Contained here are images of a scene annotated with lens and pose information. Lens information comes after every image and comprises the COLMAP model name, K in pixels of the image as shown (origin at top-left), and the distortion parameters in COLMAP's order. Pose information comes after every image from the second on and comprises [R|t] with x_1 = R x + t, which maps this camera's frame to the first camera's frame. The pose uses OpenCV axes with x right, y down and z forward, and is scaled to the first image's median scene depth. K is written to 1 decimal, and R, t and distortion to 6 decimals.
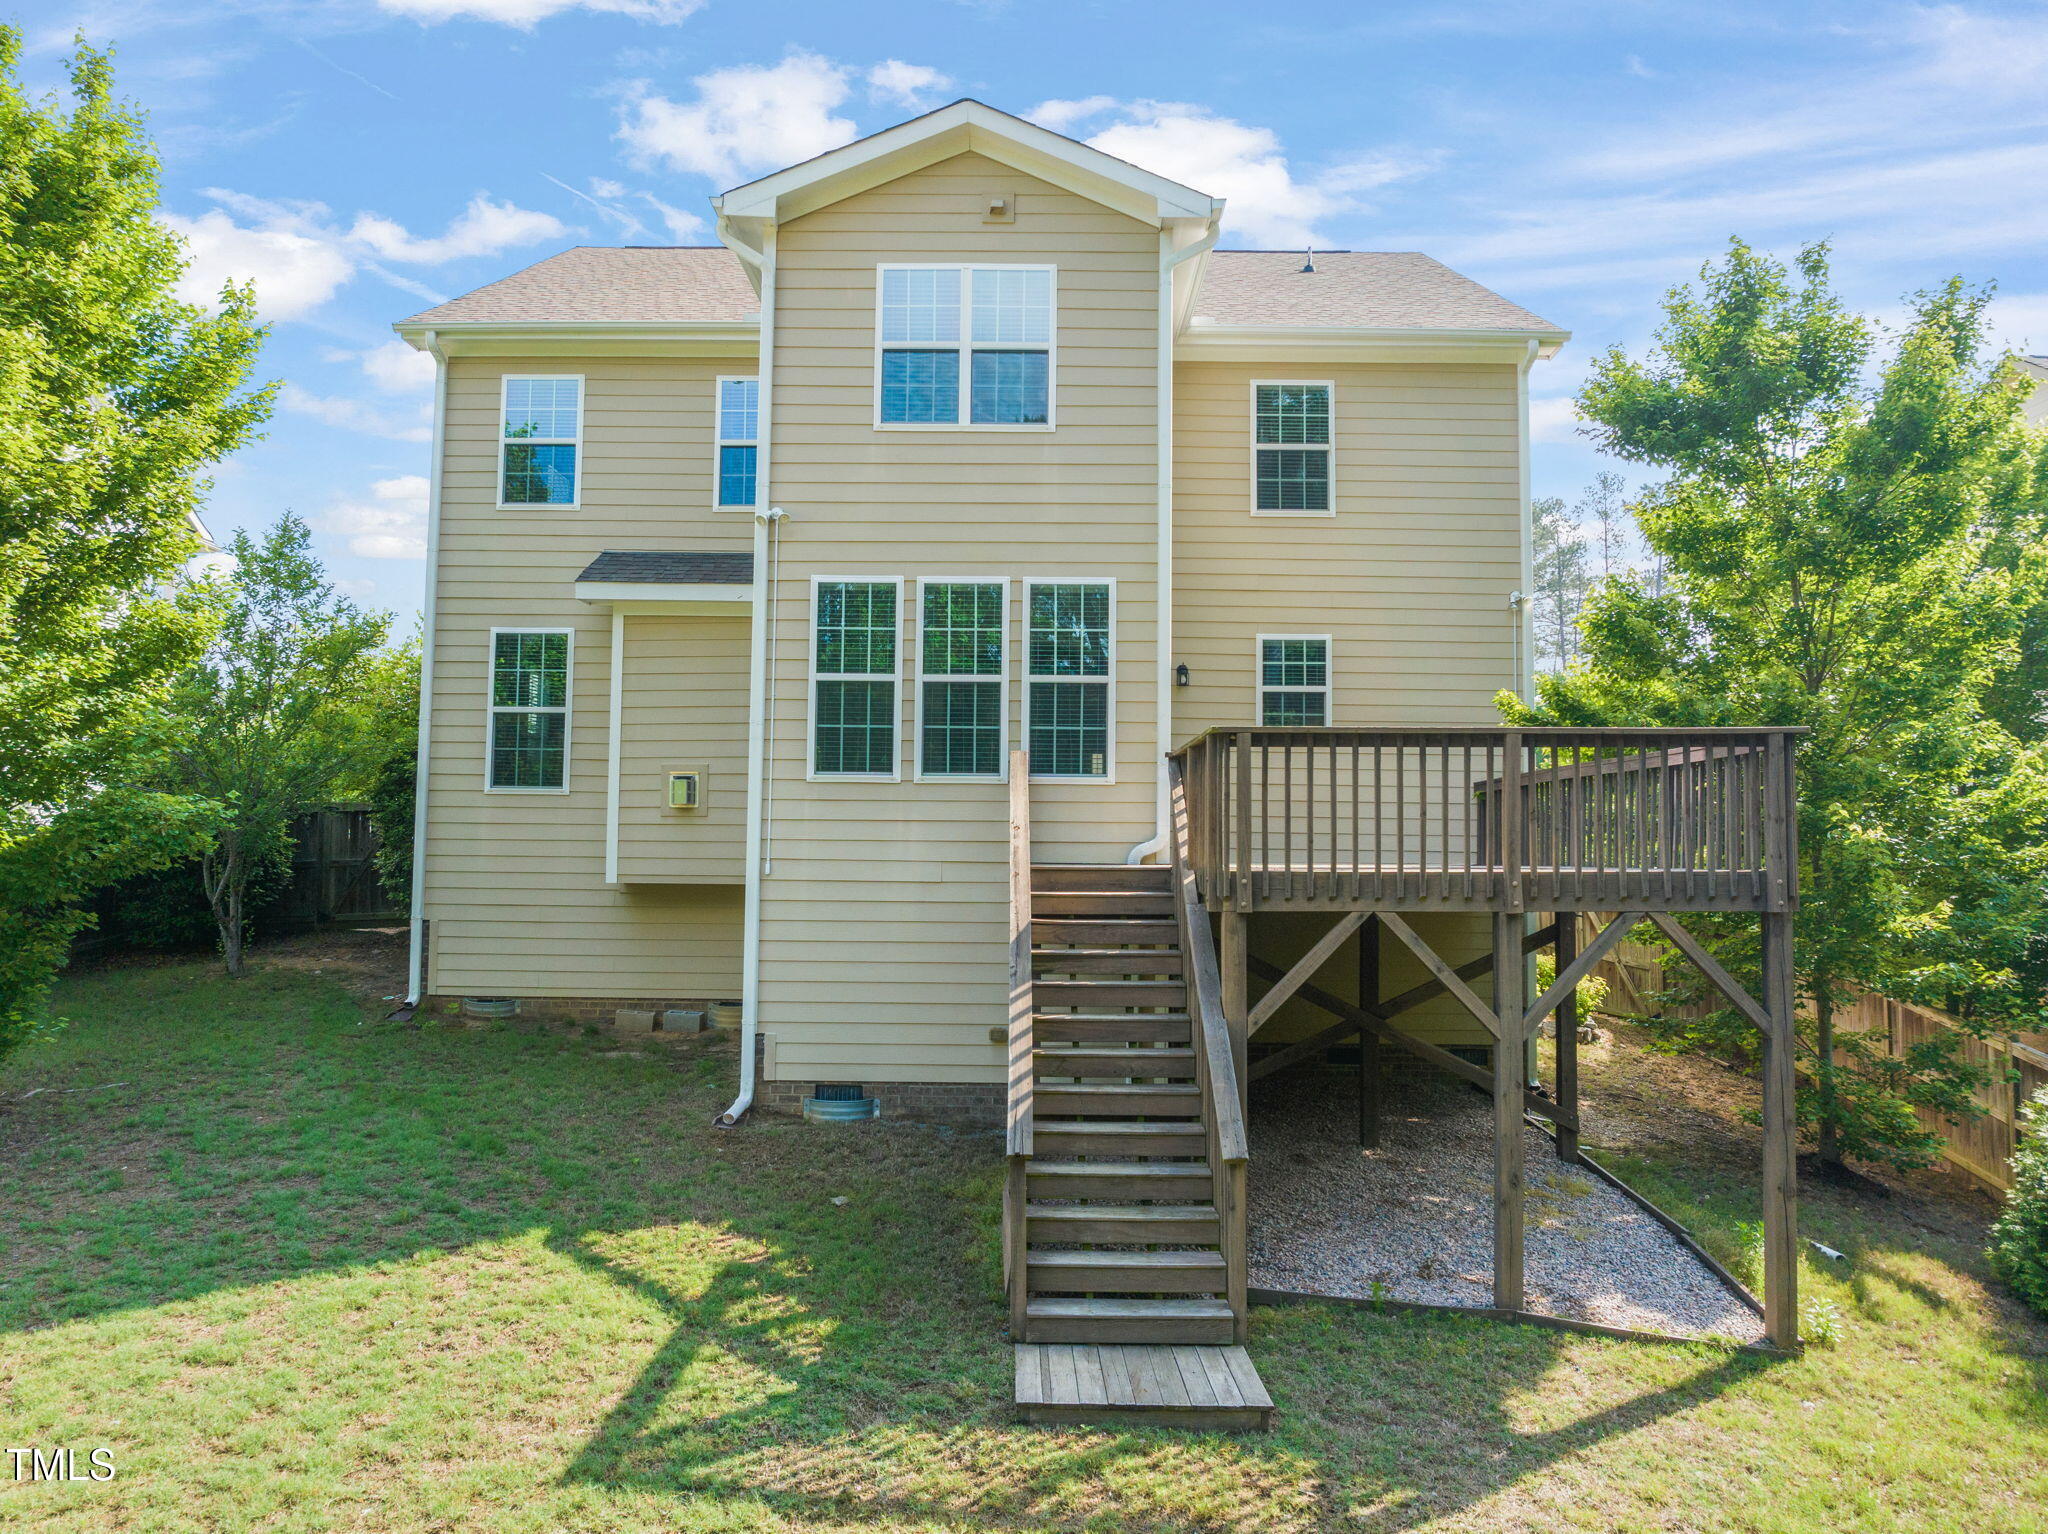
lens RADIAL K [[1484.2, 0, 1024.0], [0, 1484.2, 767.0], [0, 0, 1]] dist [-0.001172, 0.000259]
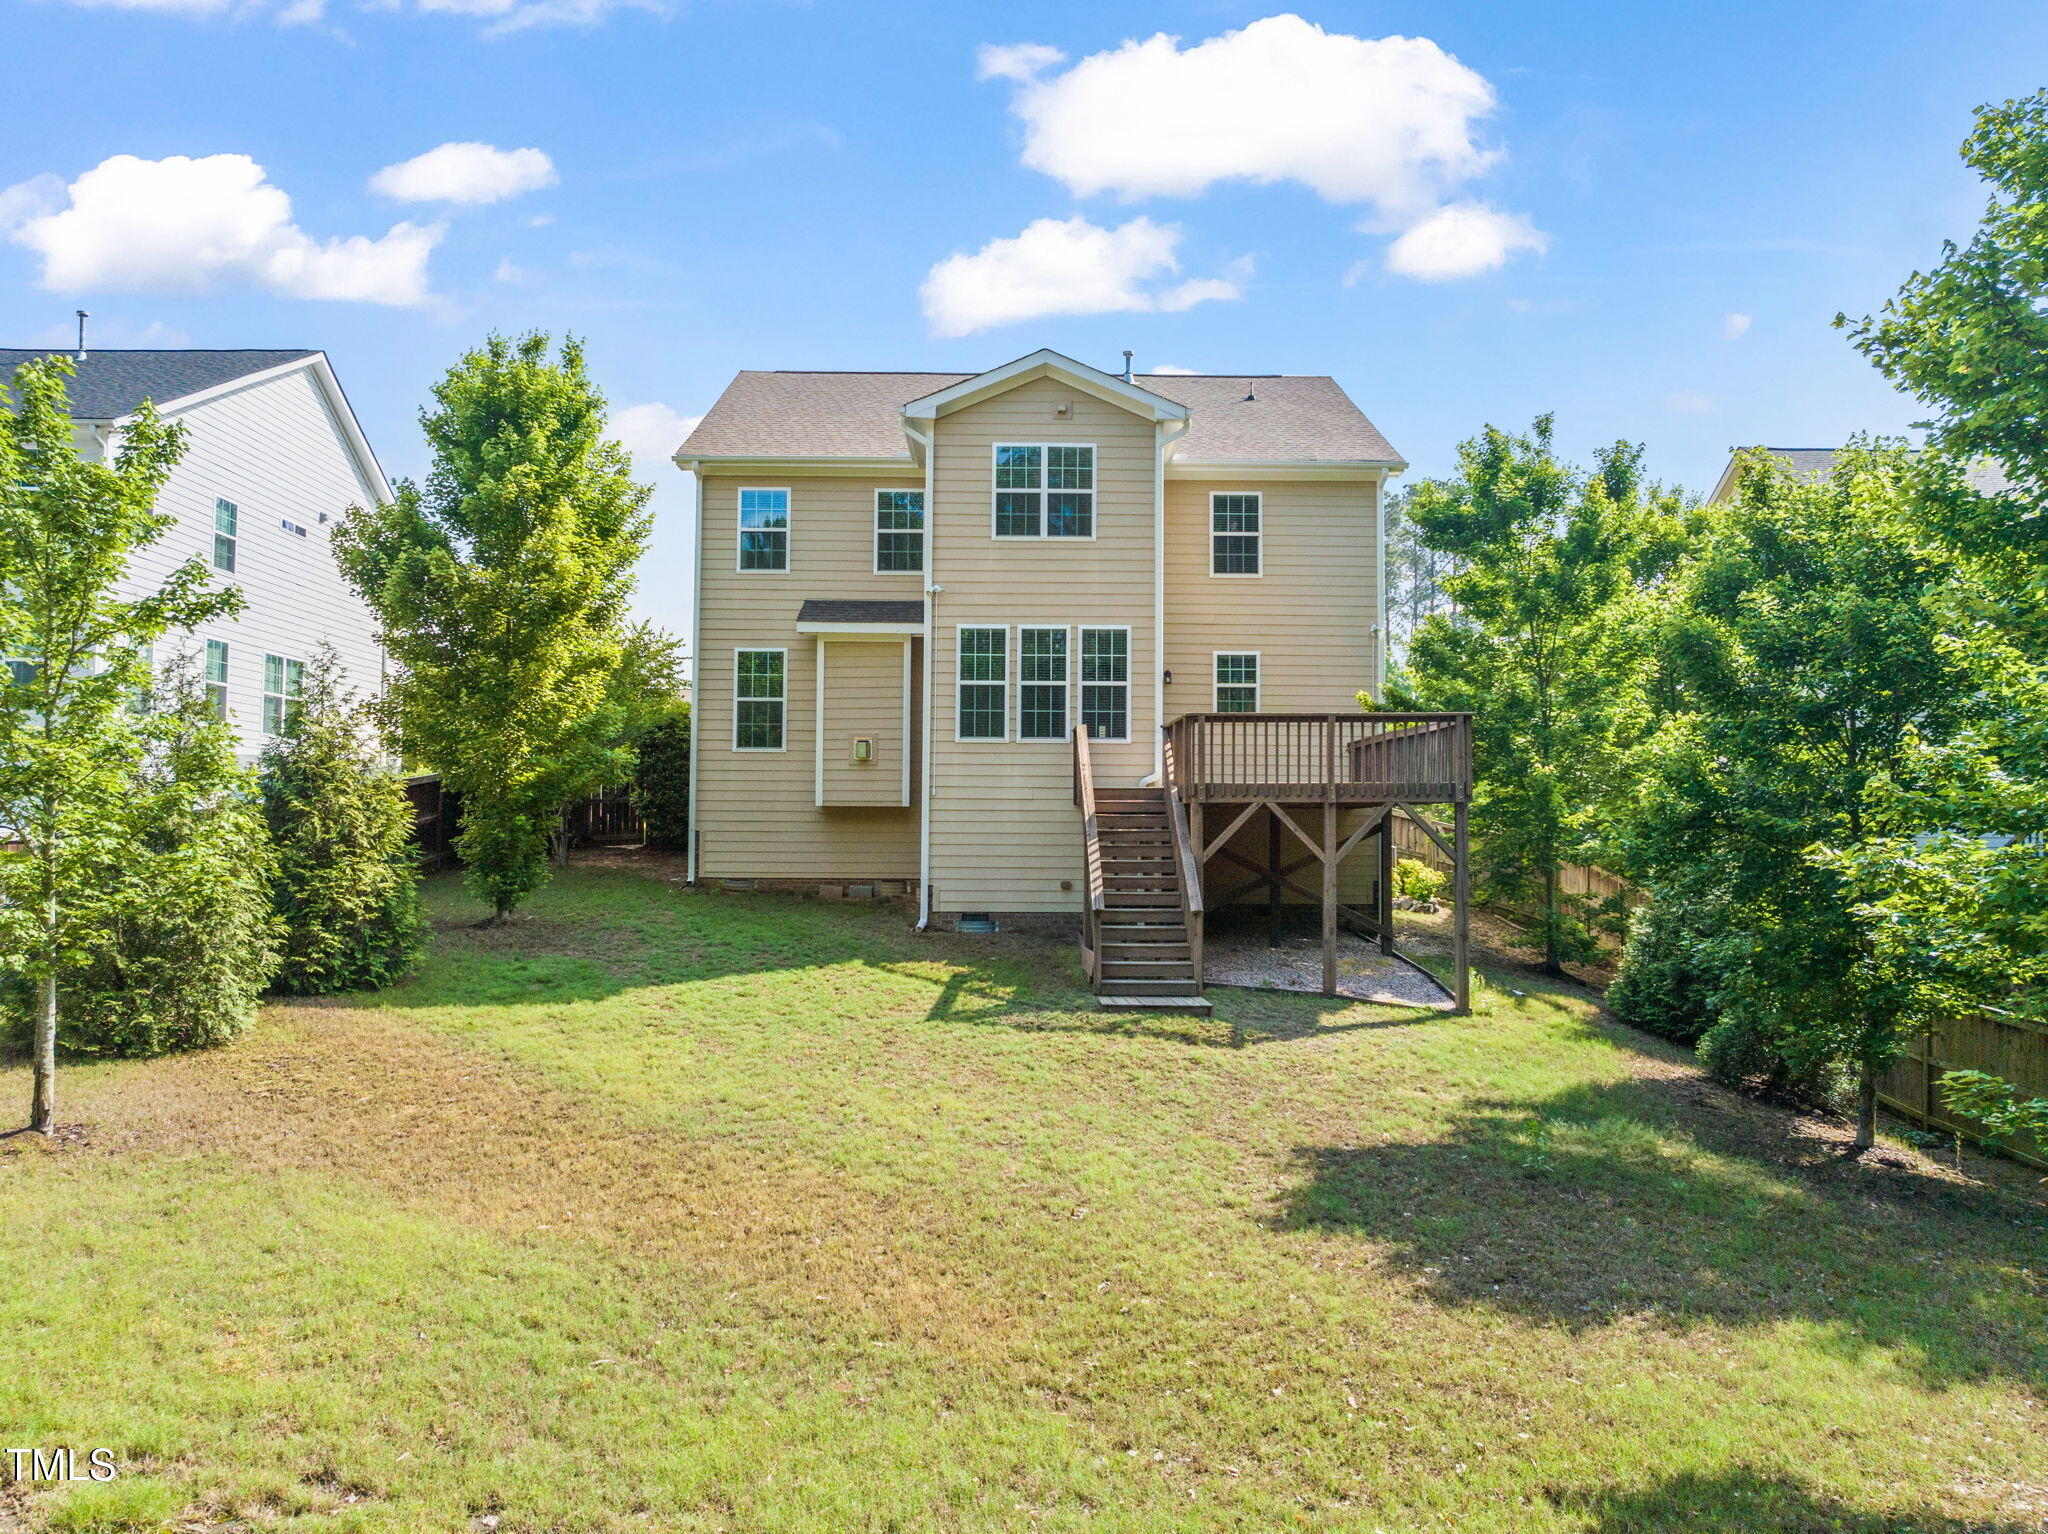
lens RADIAL K [[1484.2, 0, 1024.0], [0, 1484.2, 767.0], [0, 0, 1]] dist [-0.001172, 0.000259]
pose [[0.999840, -0.003065, 0.017603, -0.095649], [0.002731, 0.999816, 0.018979, 0.005858], [-0.017658, -0.018928, 0.999665, -0.750625]]
